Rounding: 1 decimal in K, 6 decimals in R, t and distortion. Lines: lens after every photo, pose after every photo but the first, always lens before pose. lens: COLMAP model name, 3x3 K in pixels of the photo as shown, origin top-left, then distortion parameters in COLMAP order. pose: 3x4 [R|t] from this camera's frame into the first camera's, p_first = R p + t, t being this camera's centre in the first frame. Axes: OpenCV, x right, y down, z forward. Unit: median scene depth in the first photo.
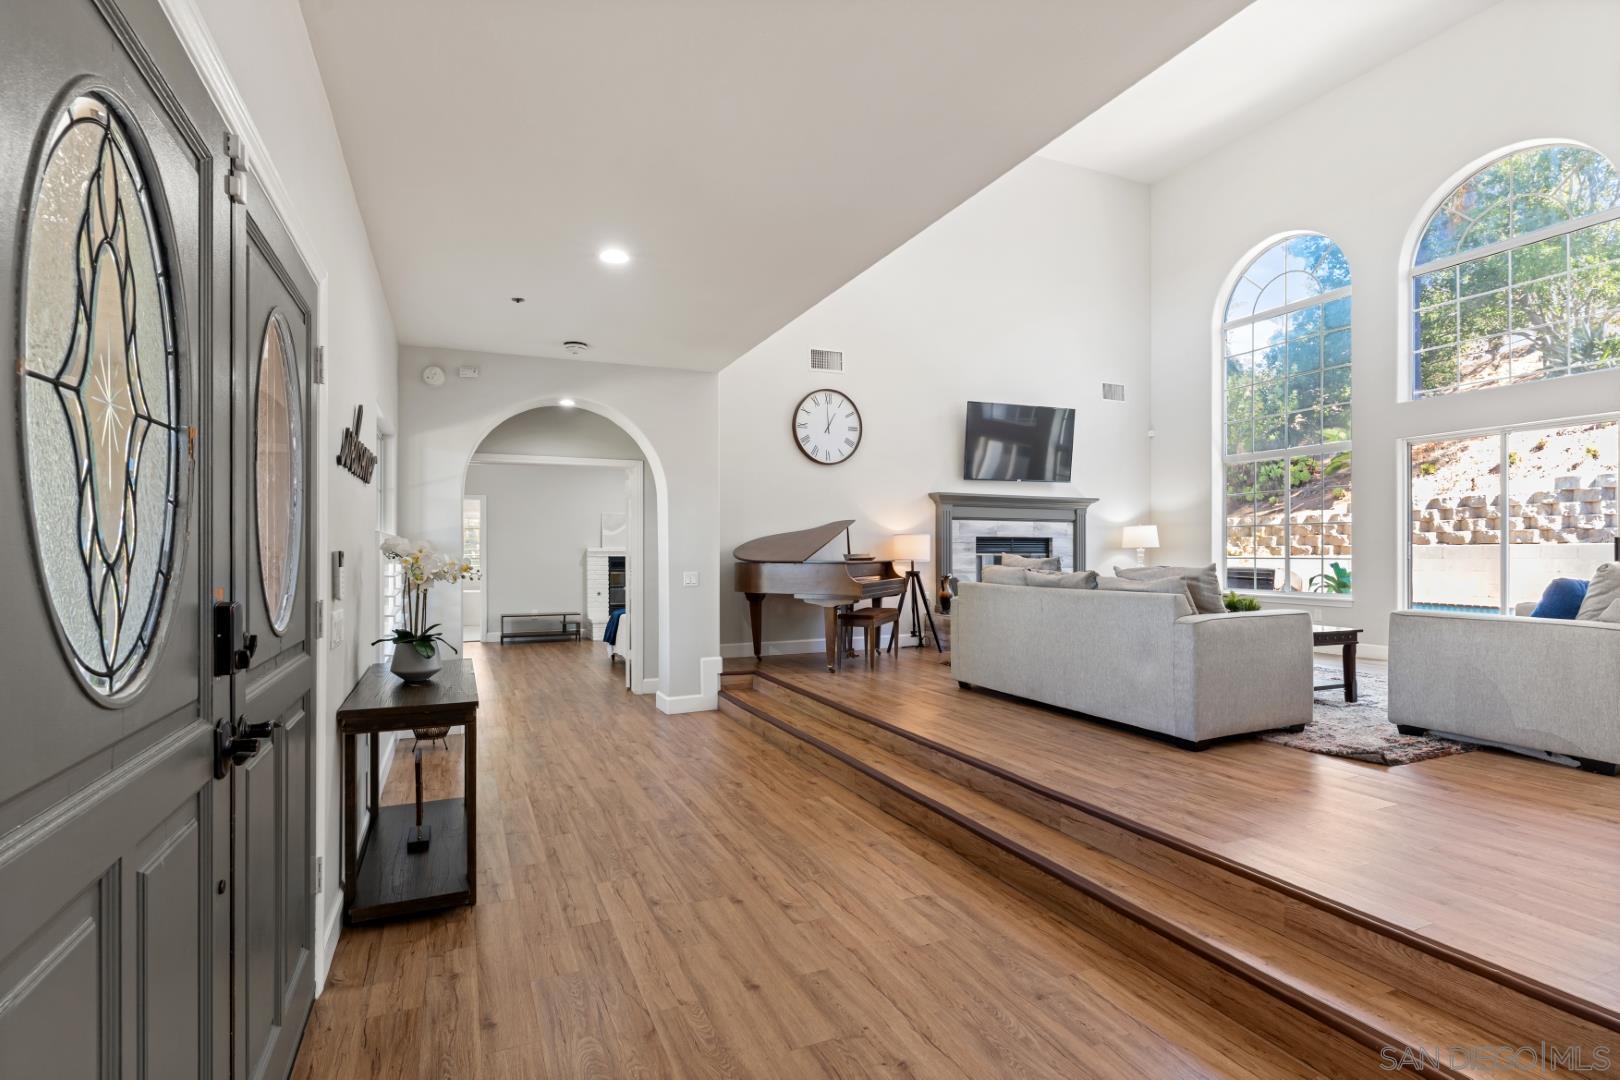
lens RADIAL K [[768.3, 0, 806.2], [0, 768.3, 547.1], [0, 0, 1]] dist [0.001827, 0.000690]
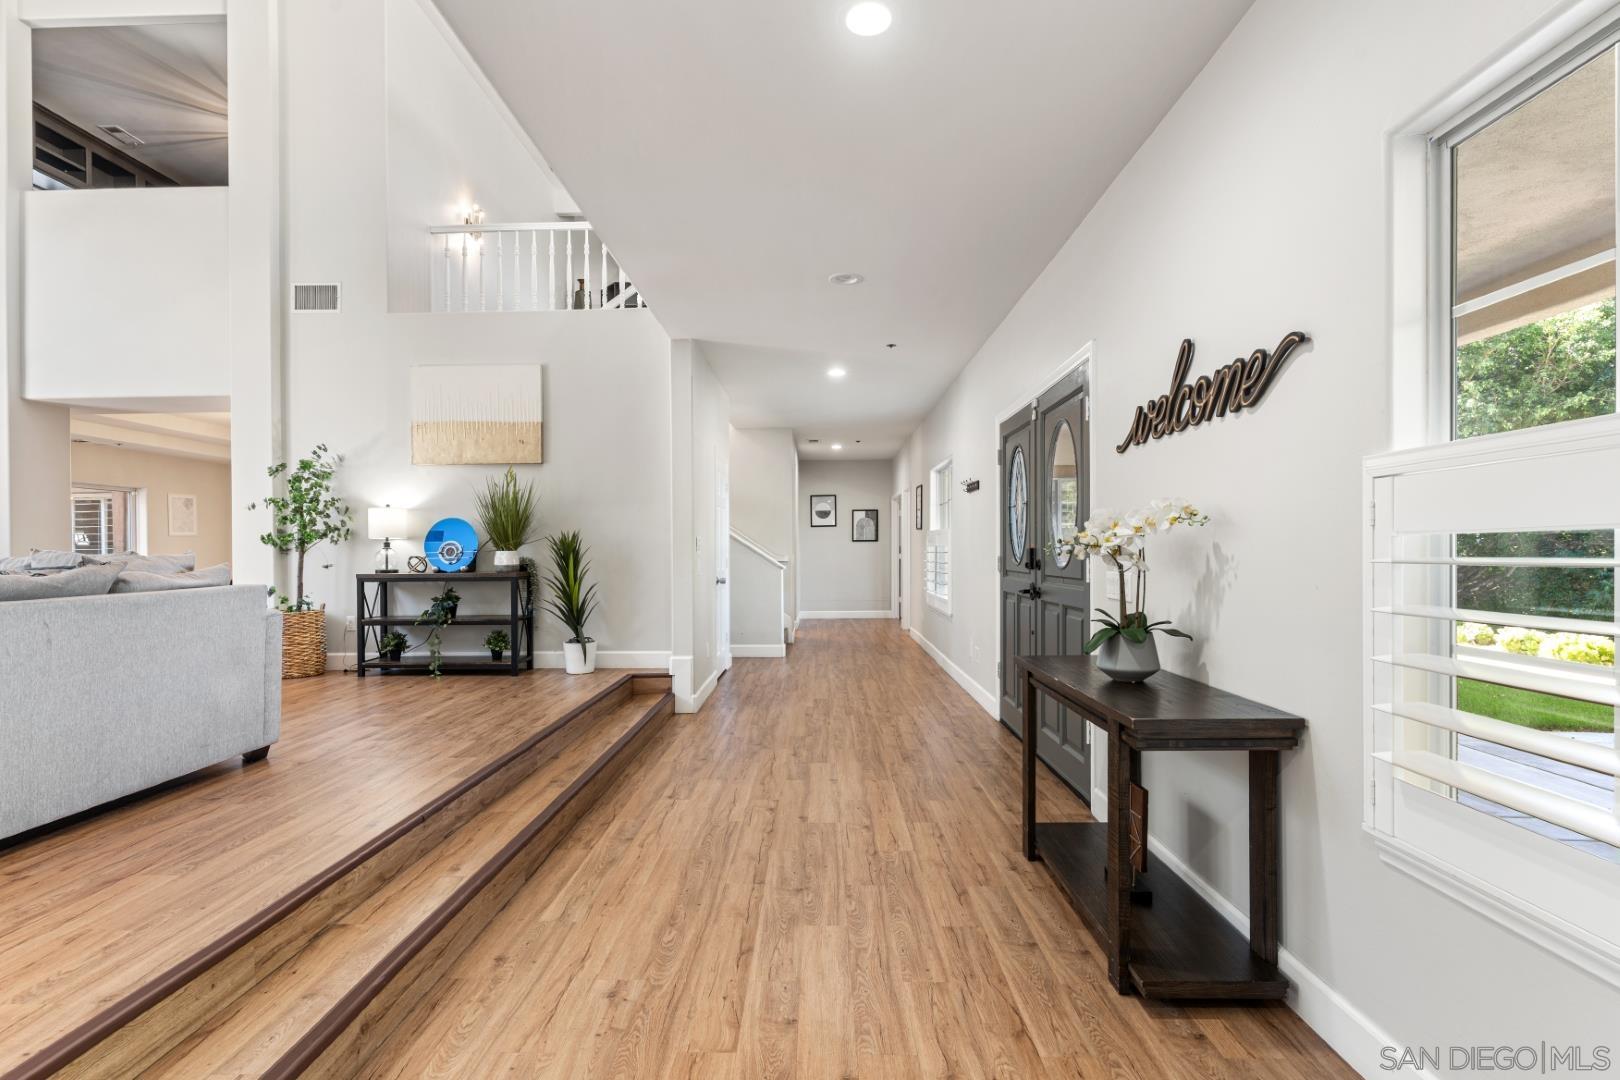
lens RADIAL K [[768.3, 0, 806.2], [0, 768.3, 547.1], [0, 0, 1]] dist [0.001827, 0.000690]
pose [[-0.902562, 0.012324, 0.430383, -0.532731], [0.008061, 0.999899, -0.011728, 0.041202], [-0.430484, -0.007115, -0.902570, 1.795939]]
